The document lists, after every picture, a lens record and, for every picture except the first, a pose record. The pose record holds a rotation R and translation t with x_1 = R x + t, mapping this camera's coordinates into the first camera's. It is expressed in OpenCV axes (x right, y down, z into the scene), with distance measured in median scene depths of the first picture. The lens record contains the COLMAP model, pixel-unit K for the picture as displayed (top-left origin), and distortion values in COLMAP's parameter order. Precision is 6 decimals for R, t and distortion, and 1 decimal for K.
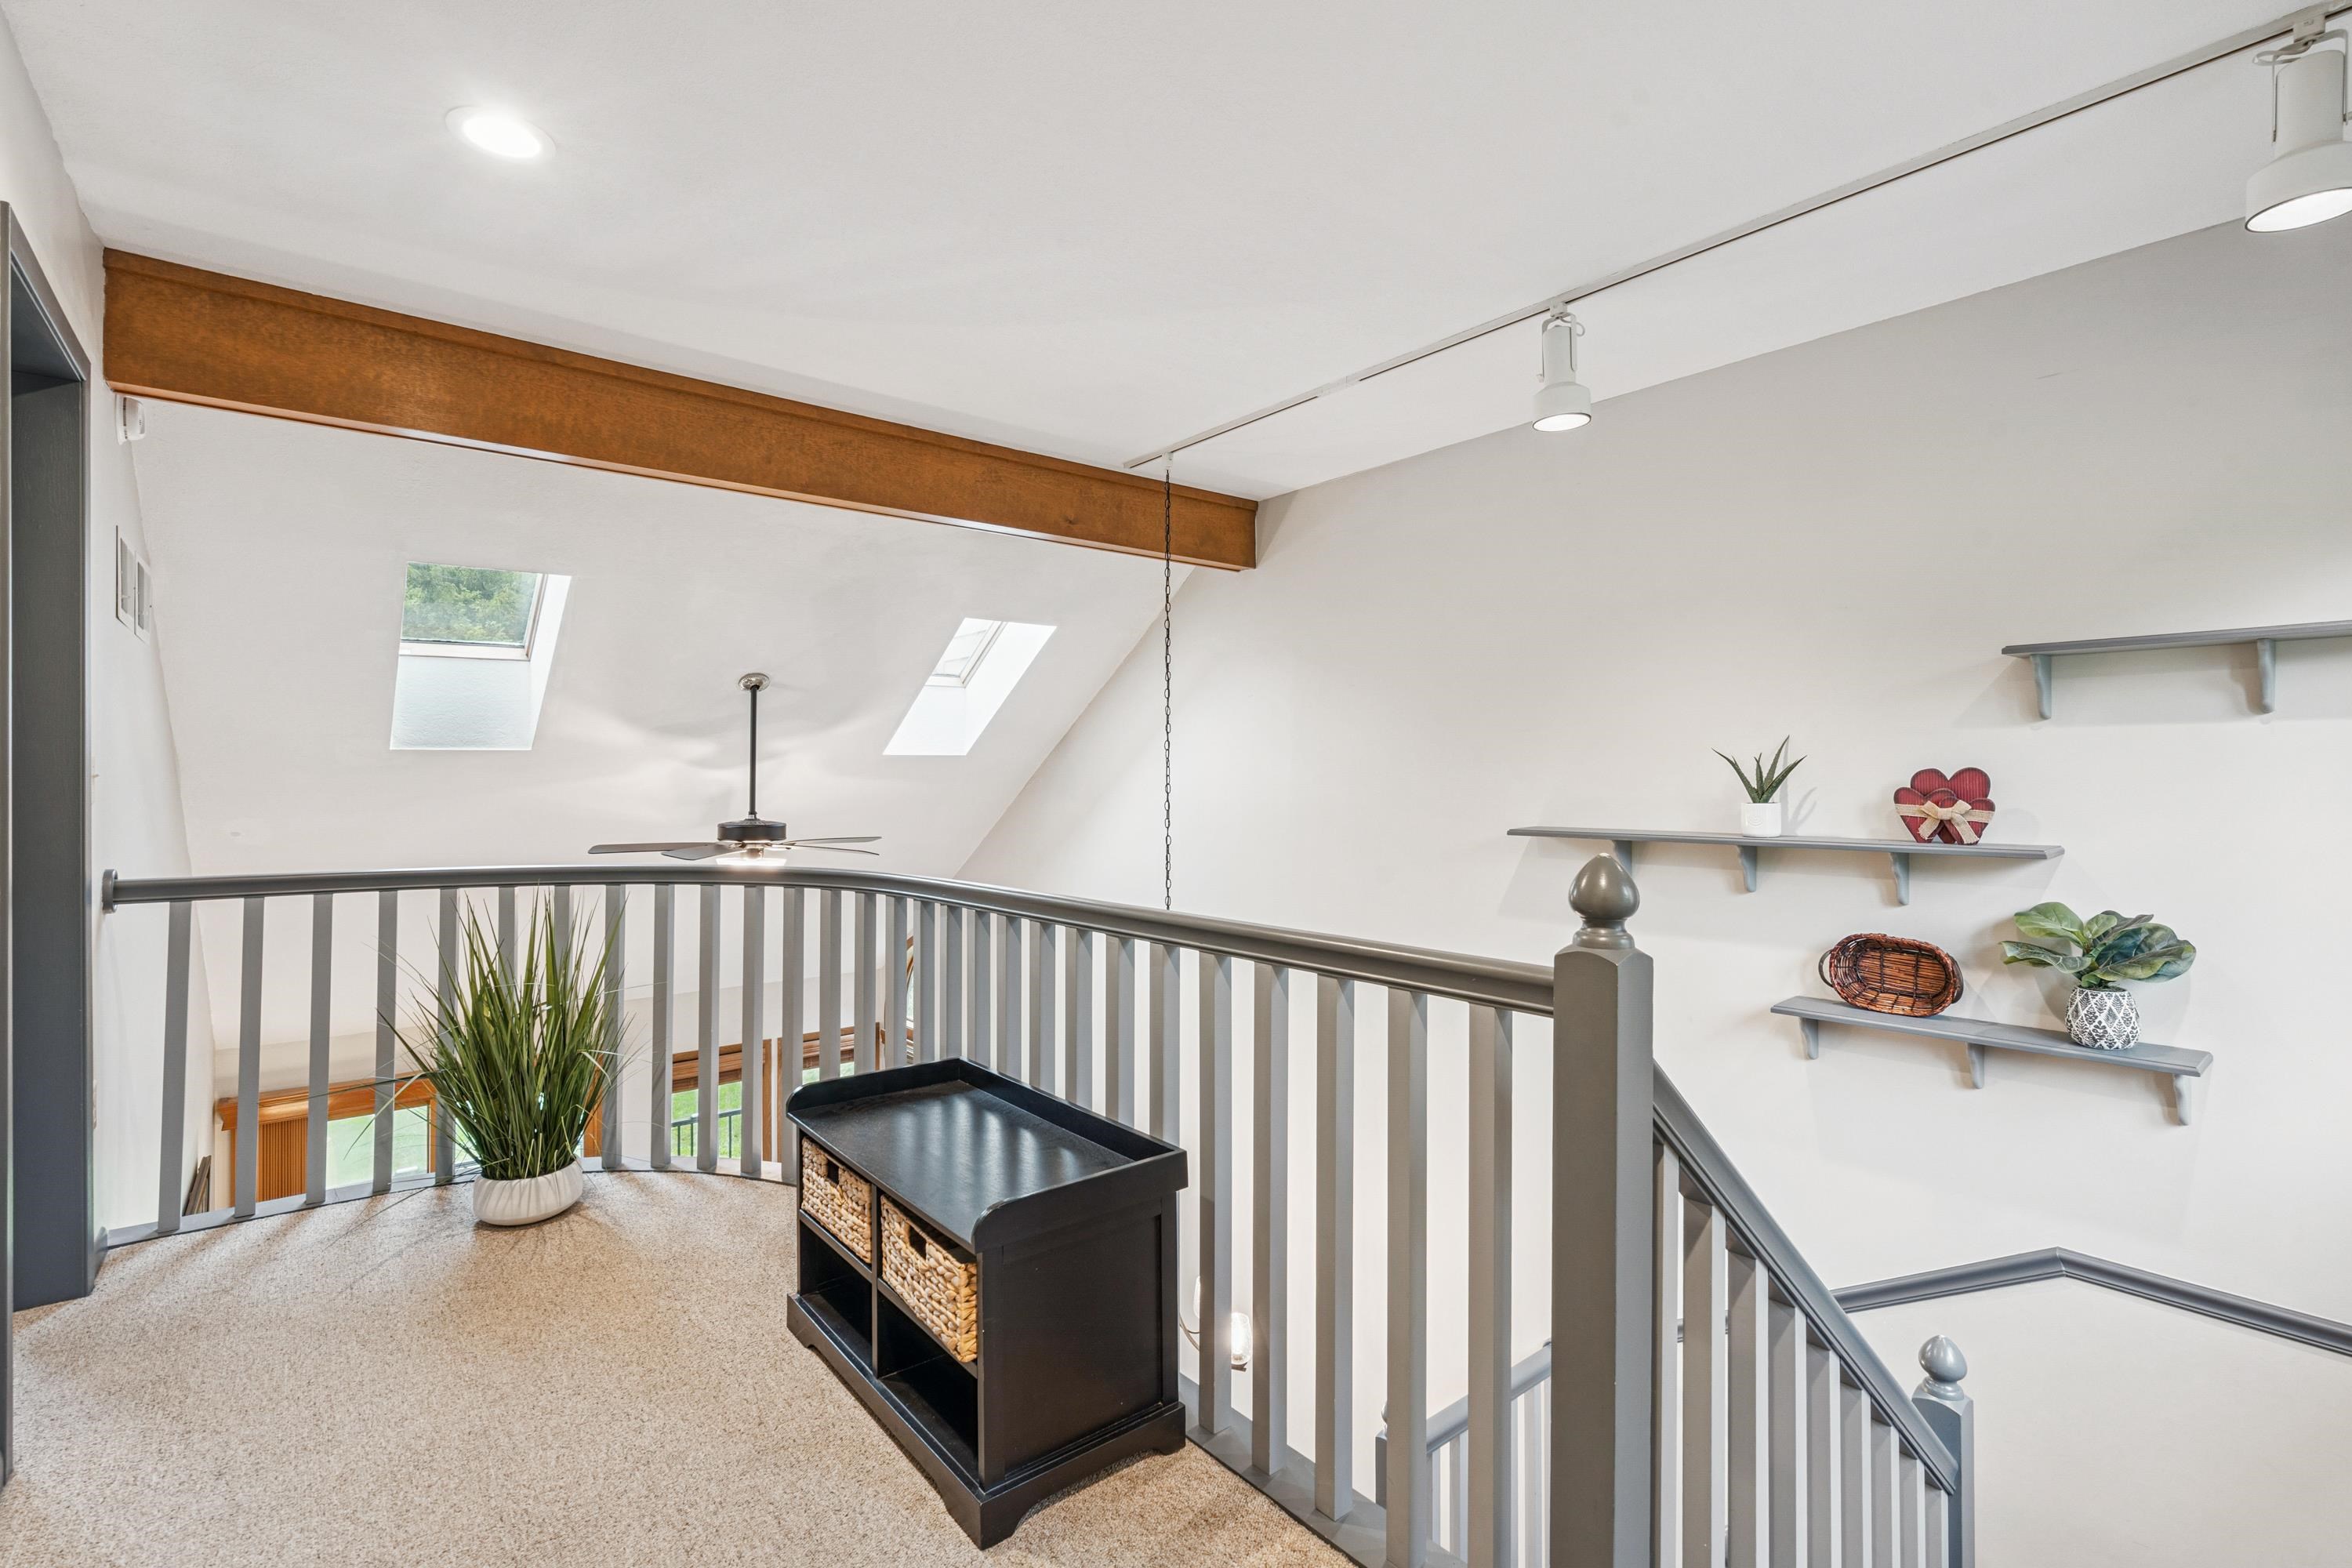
lens RADIAL K [[1059.3, 0, 1179.0], [0, 1059.3, 773.5], [0, 0, 1]] dist [-0.000586, 0.000033]
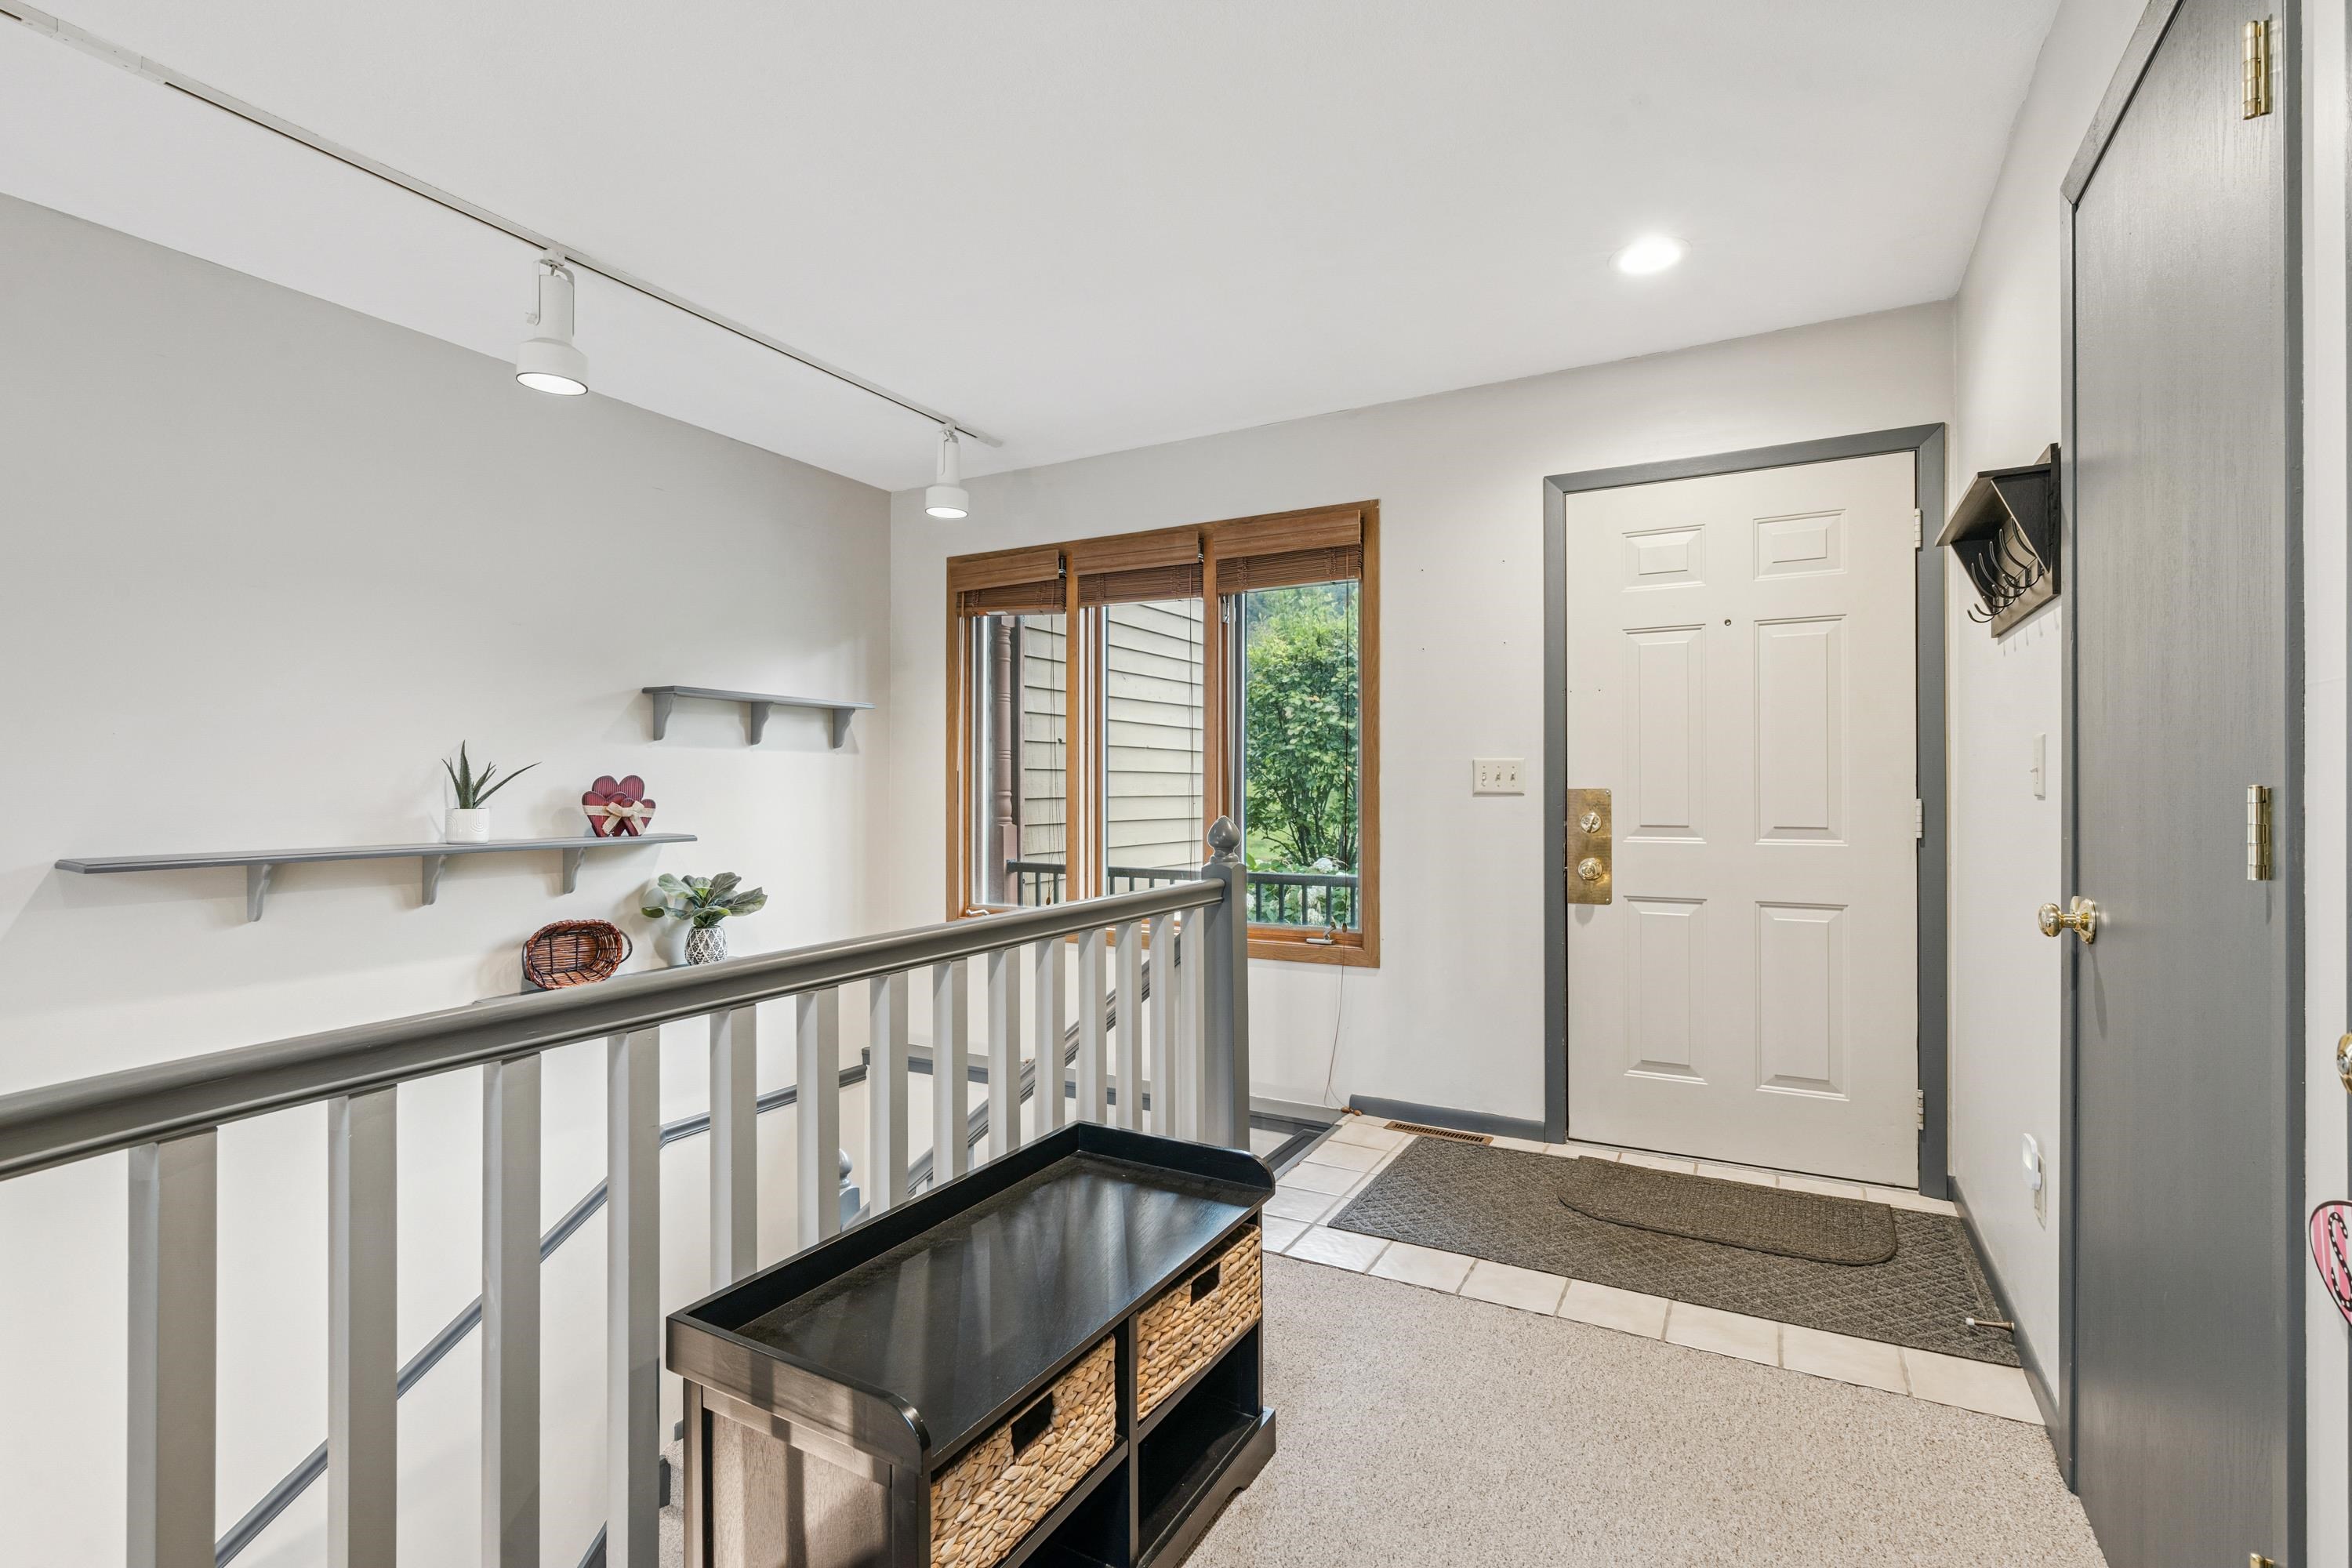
lens RADIAL K [[1081.9, 0, 1176.0], [0, 1081.9, 784.0], [0, 0, 1]] dist [-0.000512, 0.000240]
pose [[-0.368401, 0.007583, 0.929636, -0.693624], [0.002435, 0.999971, -0.007192, 0.015678], [-0.929664, -0.000386, -0.368409, 0.861068]]
